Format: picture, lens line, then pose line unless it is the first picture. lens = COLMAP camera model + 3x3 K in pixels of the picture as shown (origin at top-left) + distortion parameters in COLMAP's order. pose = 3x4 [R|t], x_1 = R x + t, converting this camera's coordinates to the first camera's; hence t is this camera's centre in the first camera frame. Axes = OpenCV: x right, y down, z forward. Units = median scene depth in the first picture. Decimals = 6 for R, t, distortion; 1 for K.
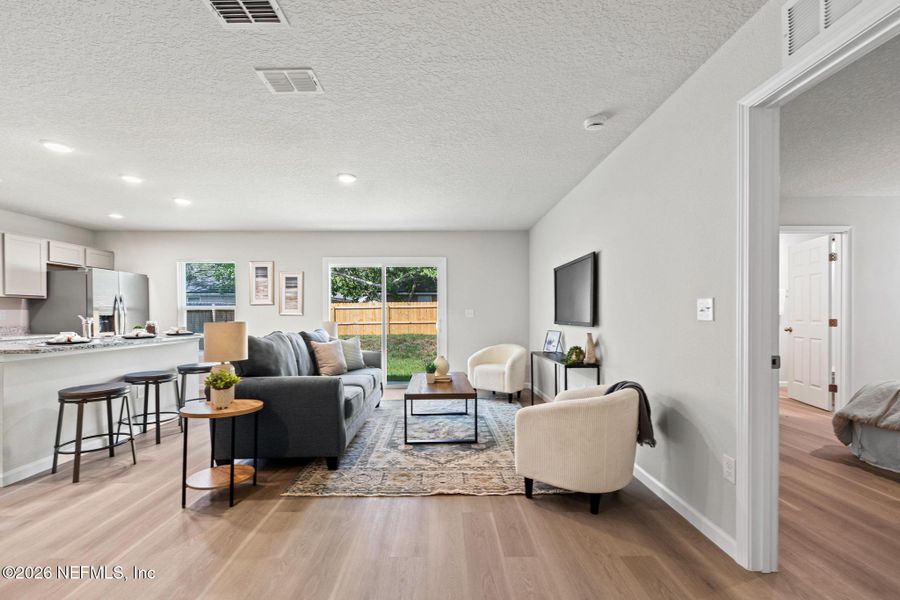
lens RADIAL K [[371.7, 0, 442.3], [0, 371.7, 317.1], [0, 0, 1]] dist [0.001477, -0.001131]
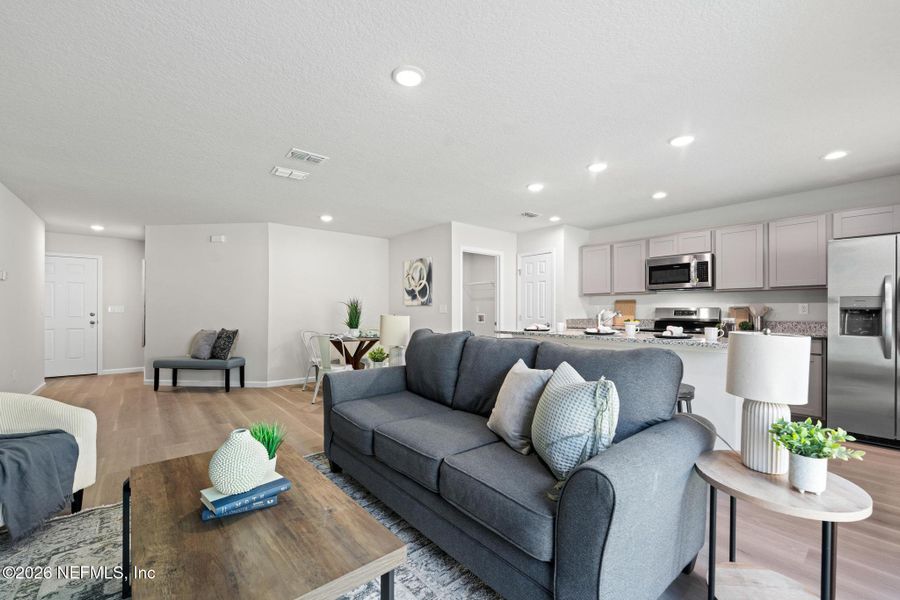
lens RADIAL K [[371.7, 0, 447.0], [0, 371.7, 309.2], [0, 0, 1]] dist [0.001477, -0.001131]
pose [[-0.772727, 0.001788, -0.634736, 0.080989], [-0.001603, 0.999987, 0.004769, -0.011809], [0.634737, 0.004702, -0.772714, 1.694700]]
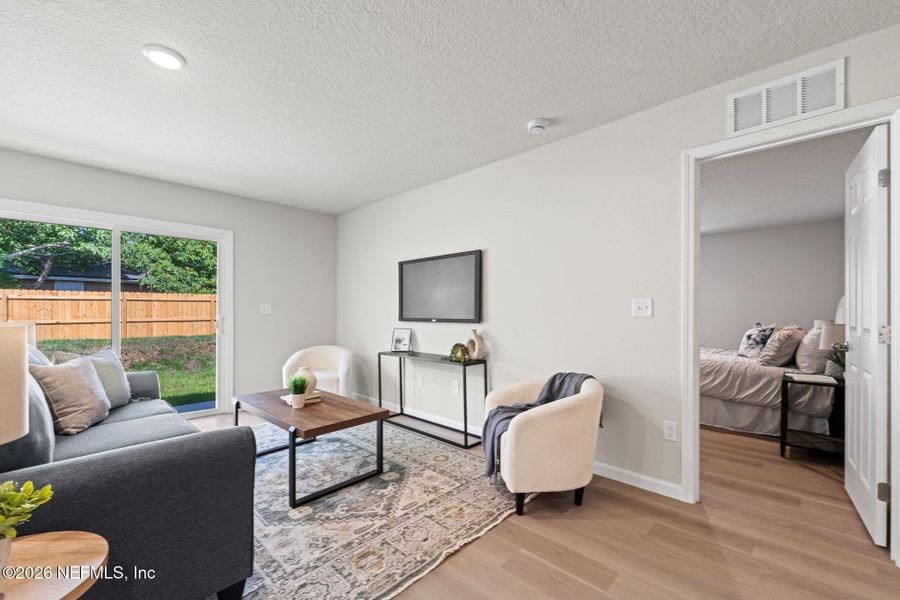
lens RADIAL K [[371.7, 0, 446.3], [0, 371.7, 311.8], [0, 0, 1]] dist [0.001477, -0.001131]
pose [[0.700764, 0.005196, 0.713375, -0.398868], [-0.001746, 0.999983, -0.005568, 0.000850], [-0.713391, 0.002656, 0.700761, 0.369345]]
